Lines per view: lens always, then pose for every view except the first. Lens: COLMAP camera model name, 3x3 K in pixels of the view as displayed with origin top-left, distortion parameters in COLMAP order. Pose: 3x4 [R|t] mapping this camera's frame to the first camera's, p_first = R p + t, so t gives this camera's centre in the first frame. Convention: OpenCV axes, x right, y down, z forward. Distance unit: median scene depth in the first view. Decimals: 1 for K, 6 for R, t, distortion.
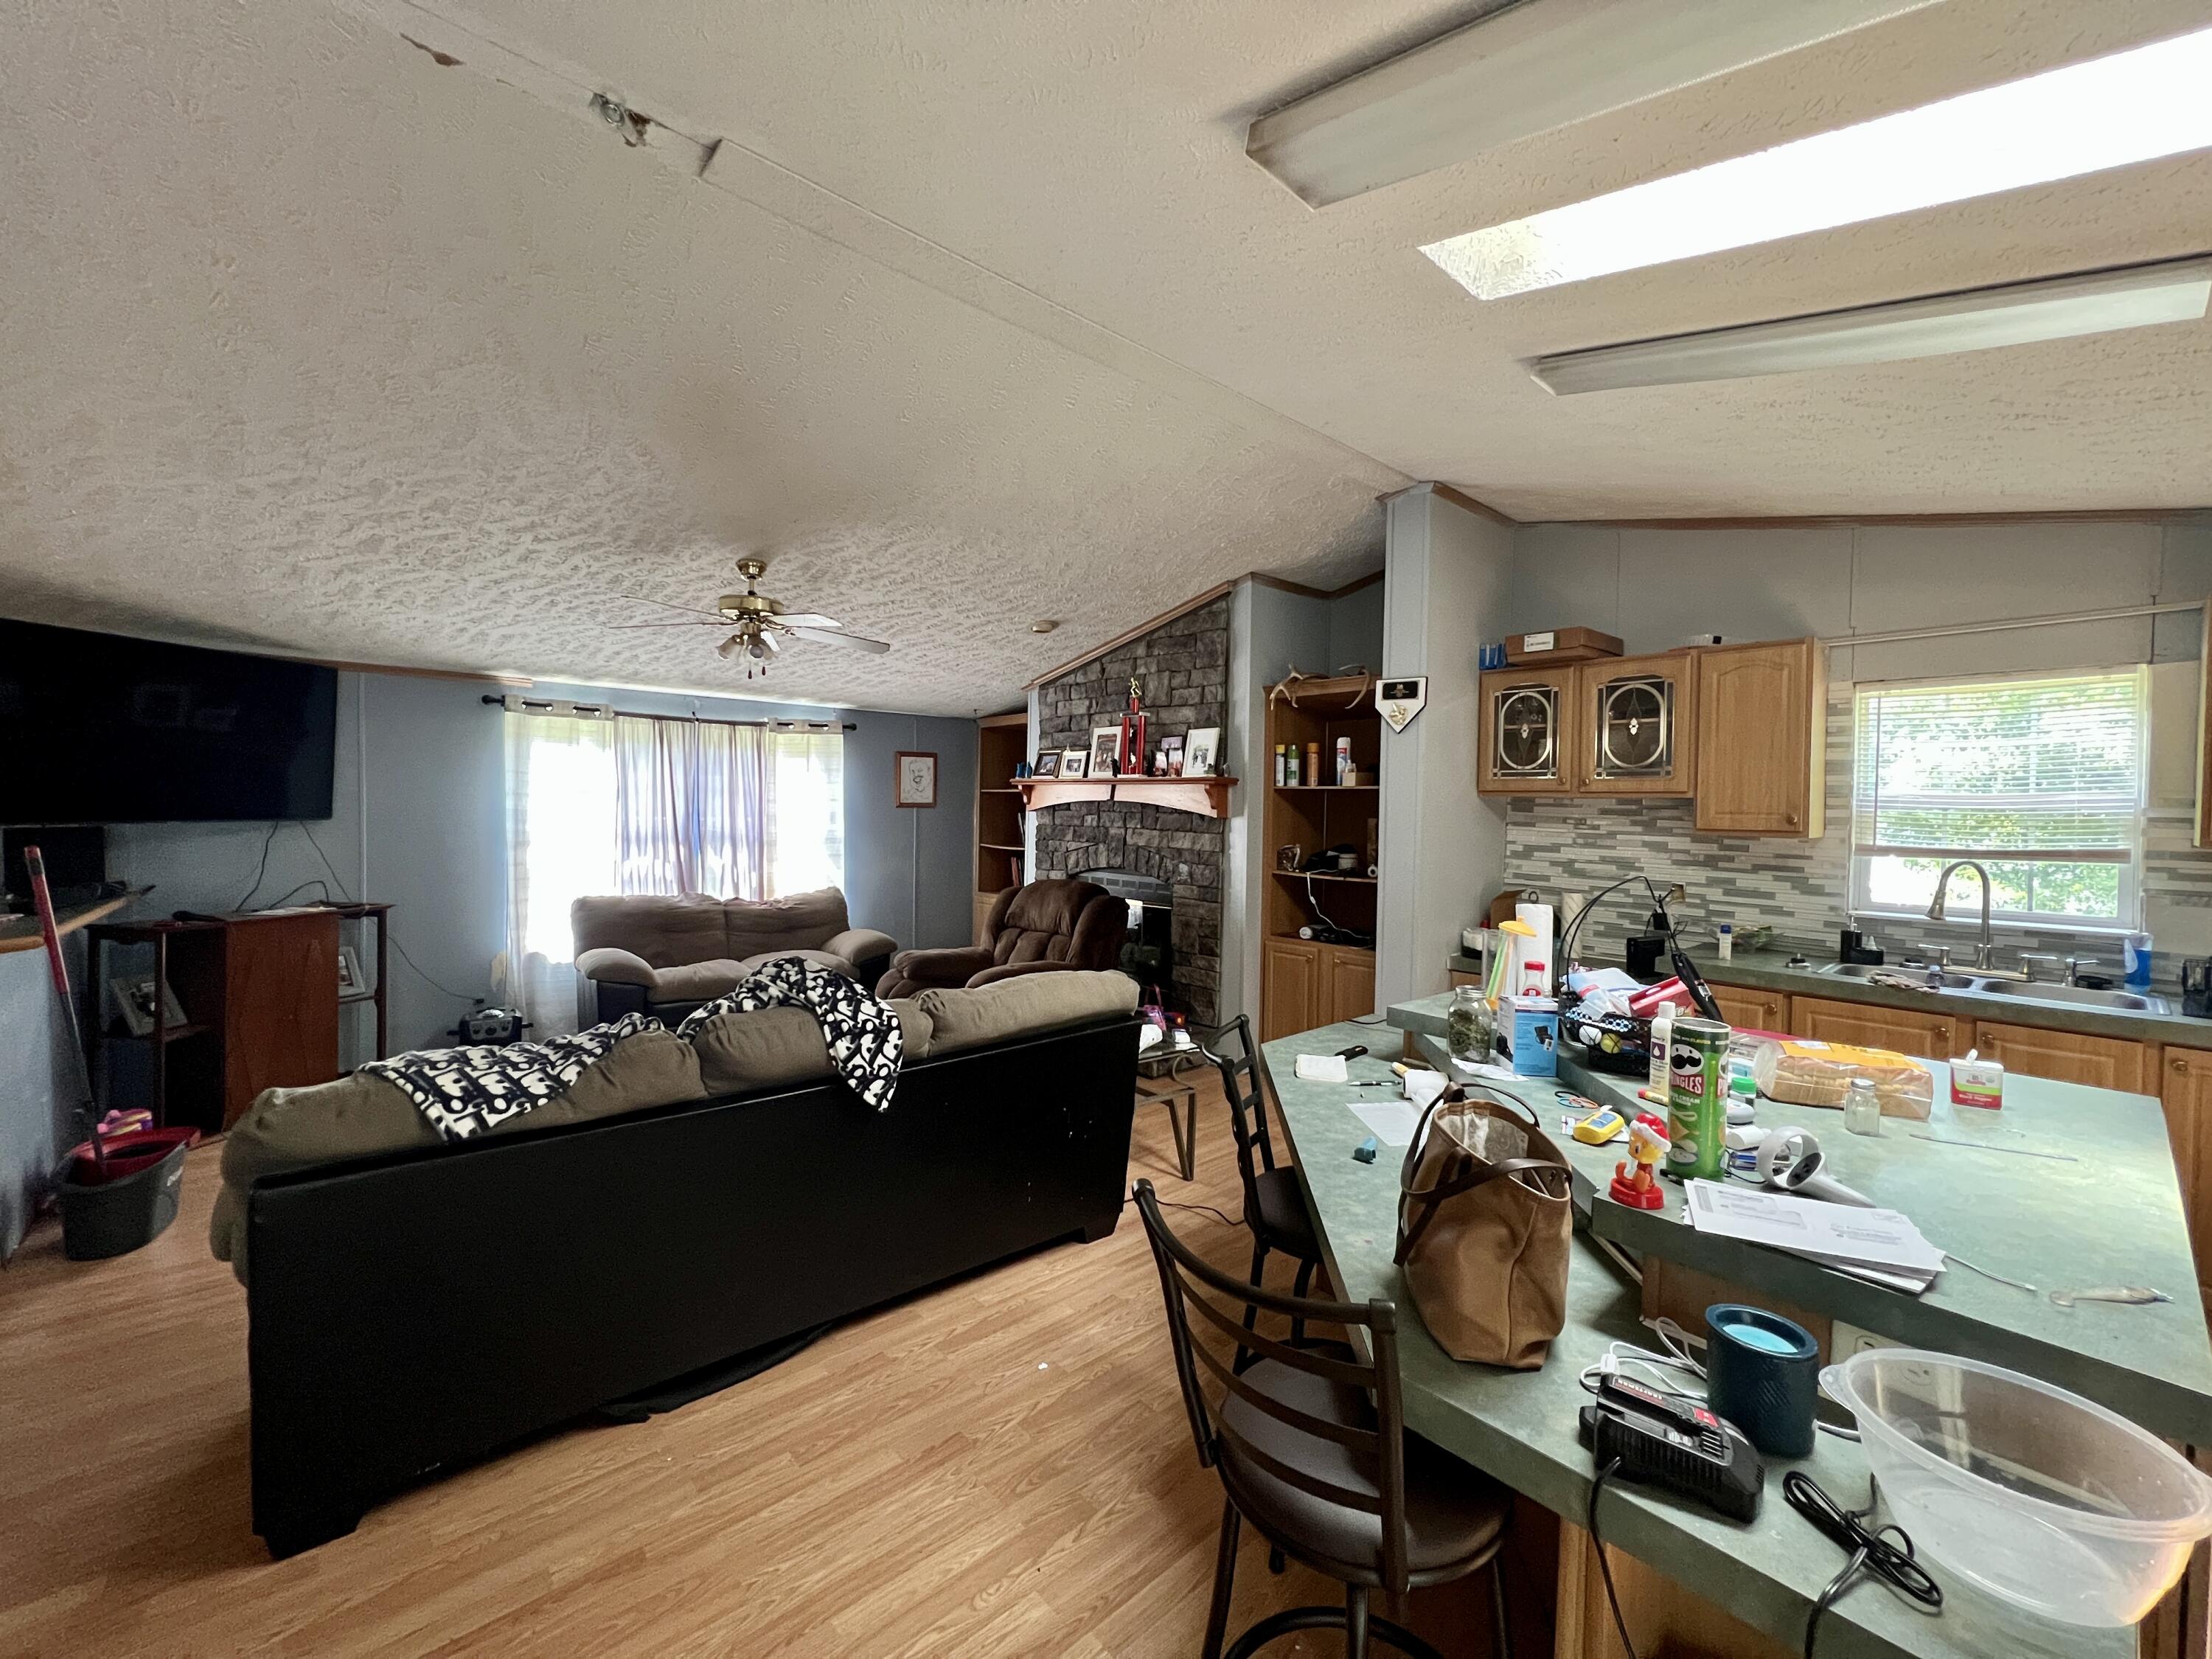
lens RADIAL K [[884.3, 0, 1109.8], [0, 884.3, 821.9], [0, 0, 1]] dist [-0.002266, 0.000457]
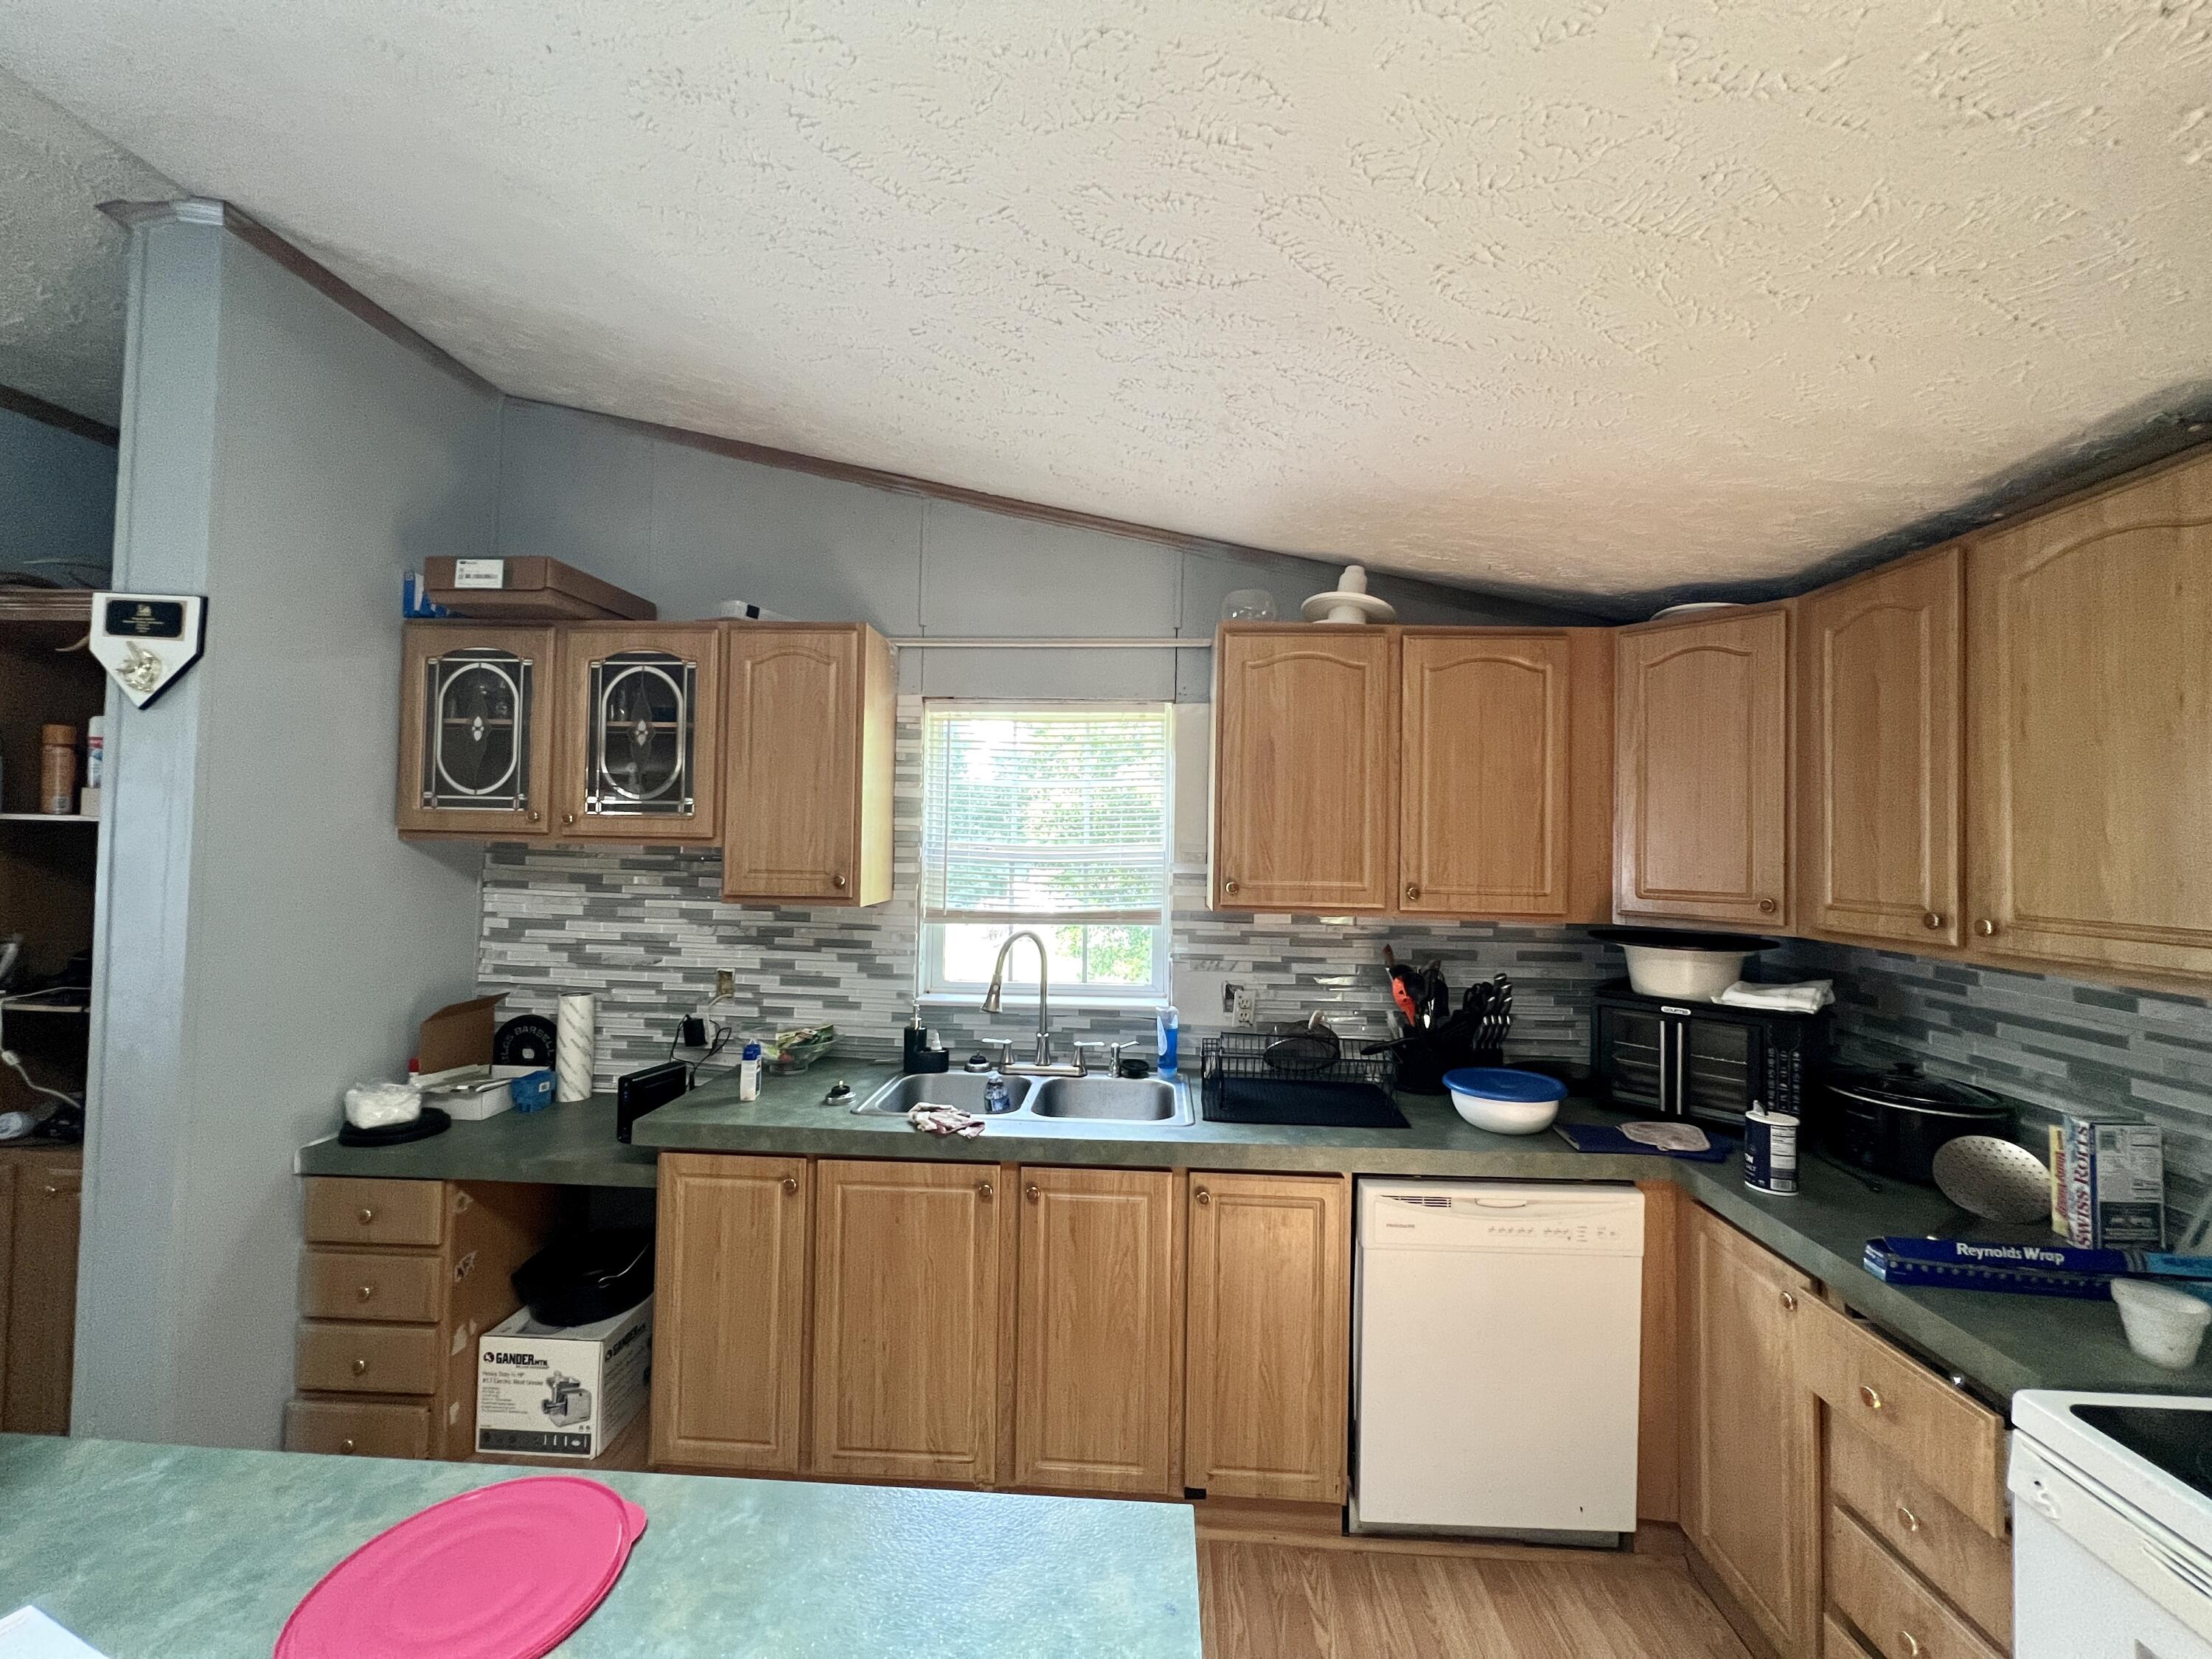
lens RADIAL K [[884.3, 0, 1110.9], [0, 884.3, 827.6], [0, 0, 1]] dist [-0.002266, 0.000457]
pose [[0.698549, 0.010394, 0.715487, 0.354561], [0.005131, 0.999796, -0.019533, -0.025109], [-0.715544, 0.017316, 0.698353, 0.302827]]
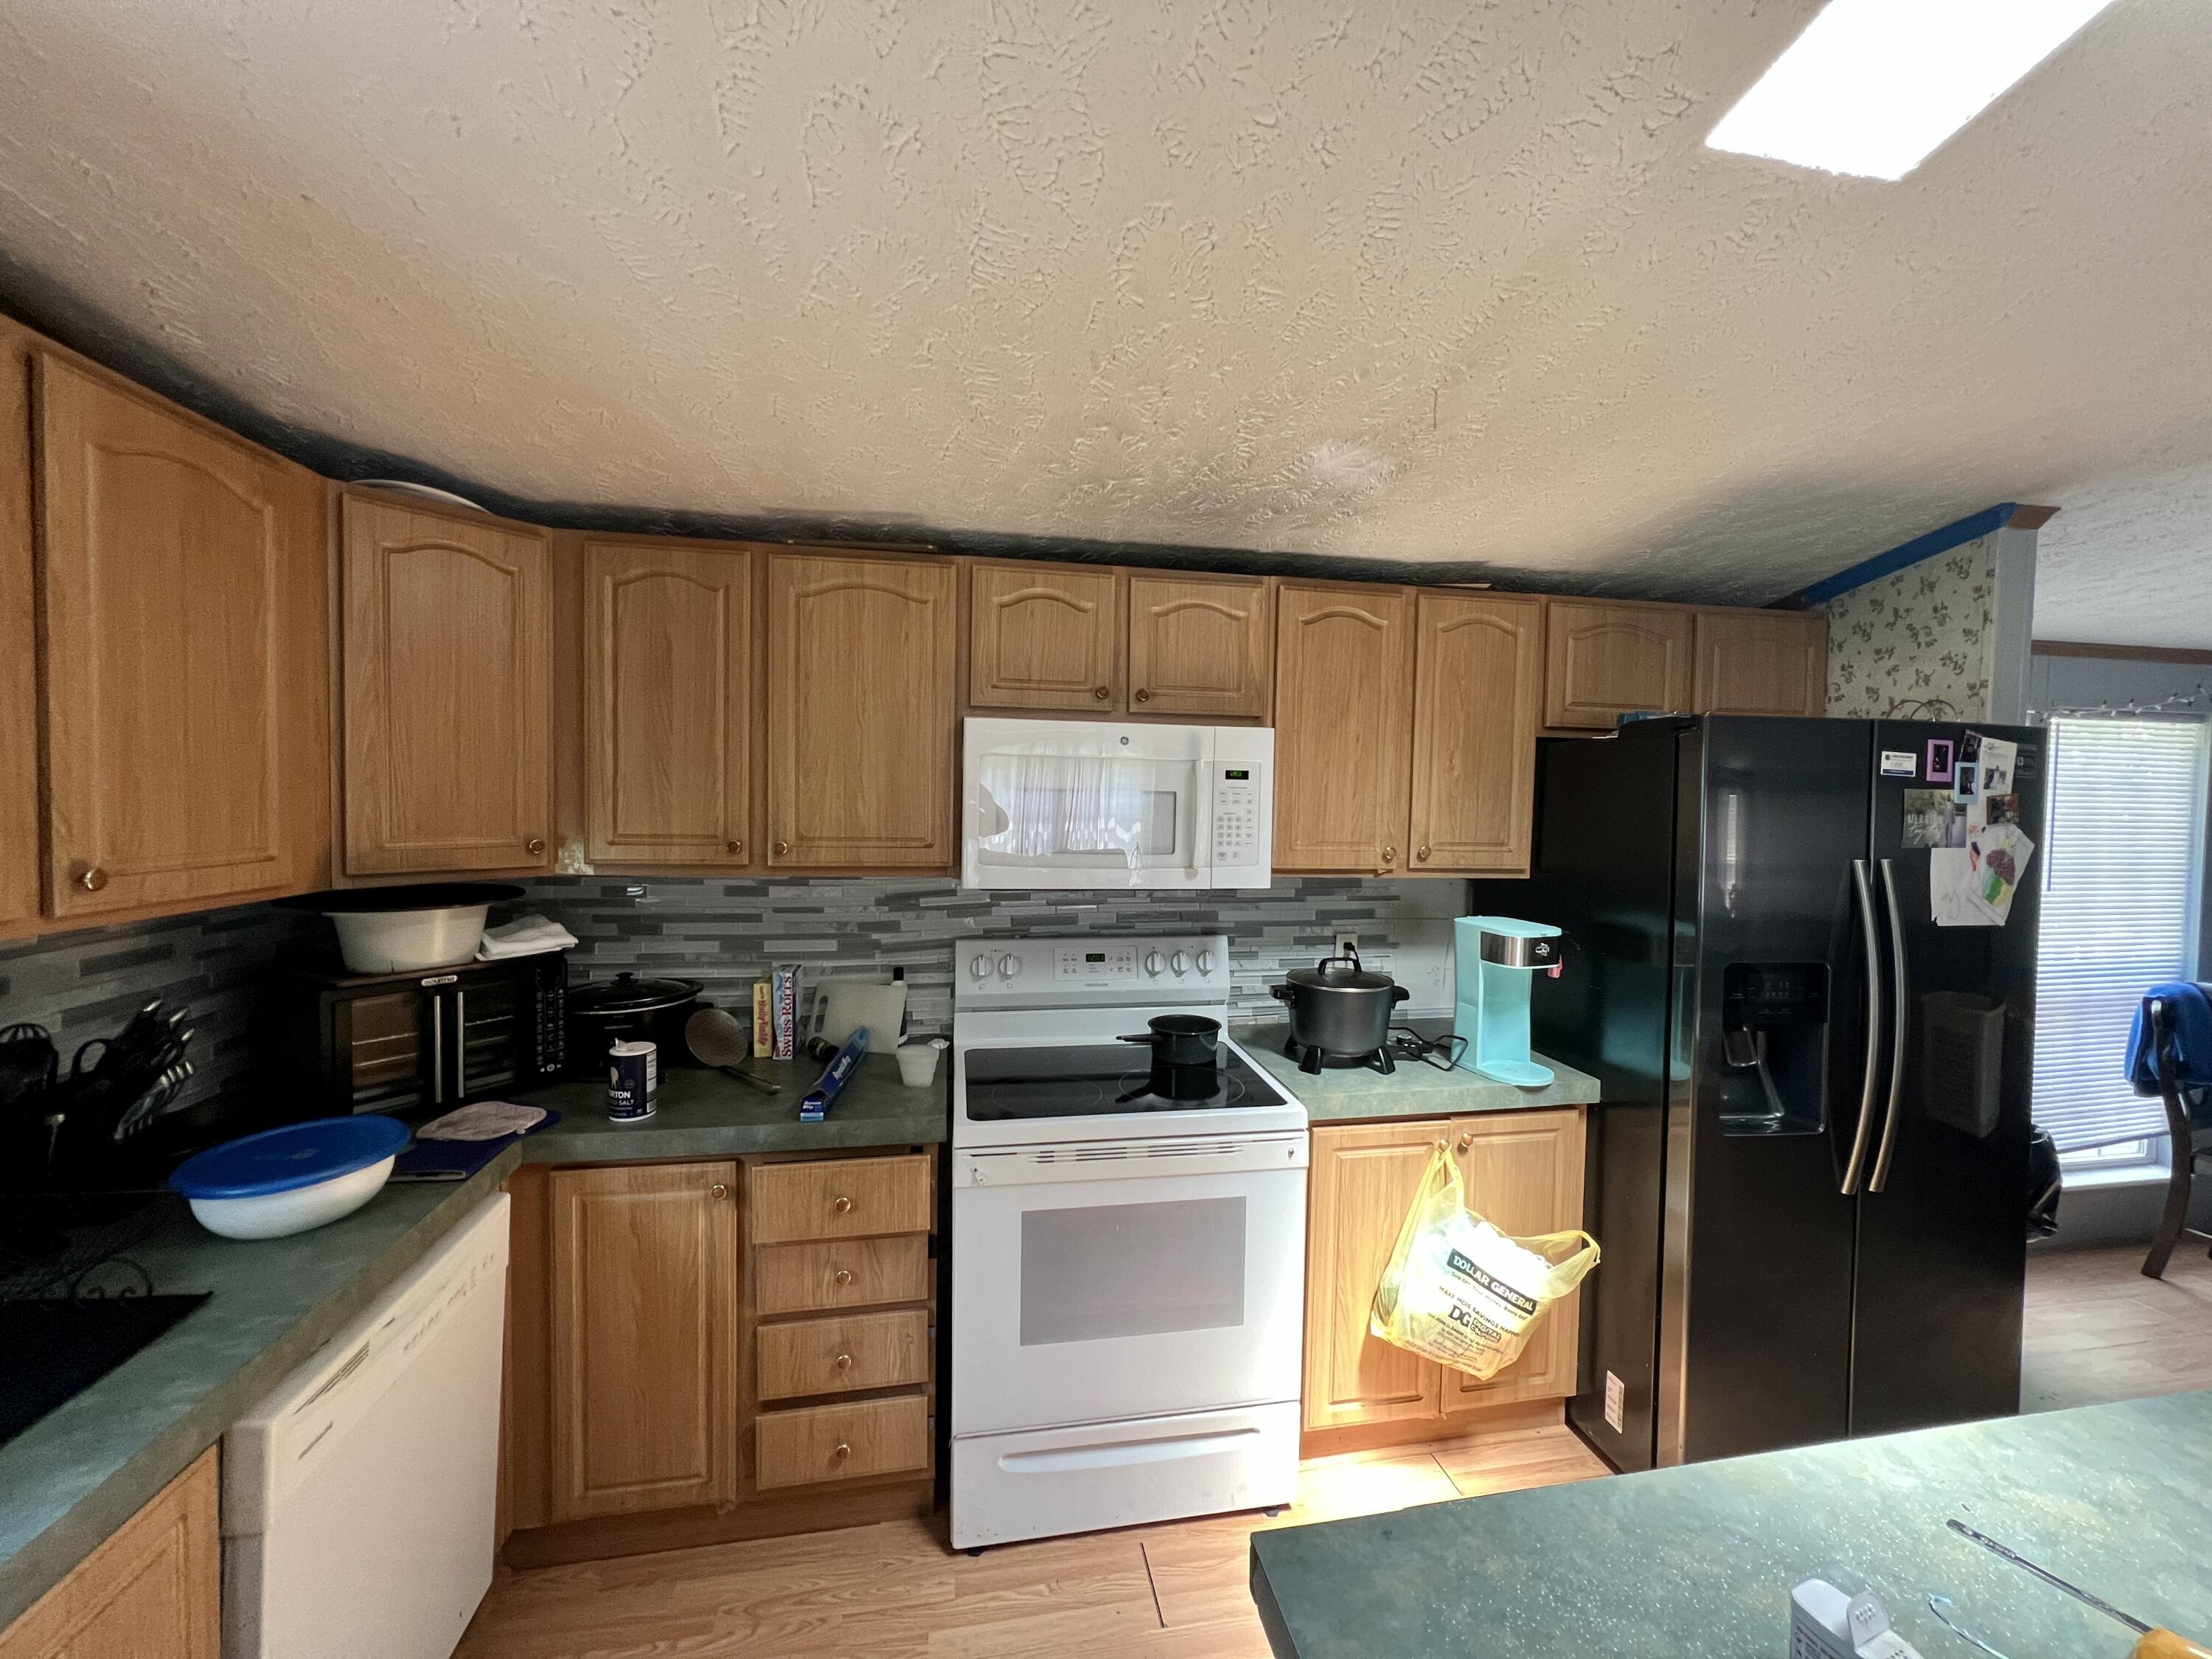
lens RADIAL K [[884.3, 0, 1106.4], [0, 884.3, 823.9], [0, 0, 1]] dist [-0.002266, 0.000457]
pose [[-0.856876, -0.048193, 0.513265, 0.460325], [-0.021264, 0.998078, 0.058214, -0.035148], [-0.515084, 0.038968, -0.856254, 0.633007]]
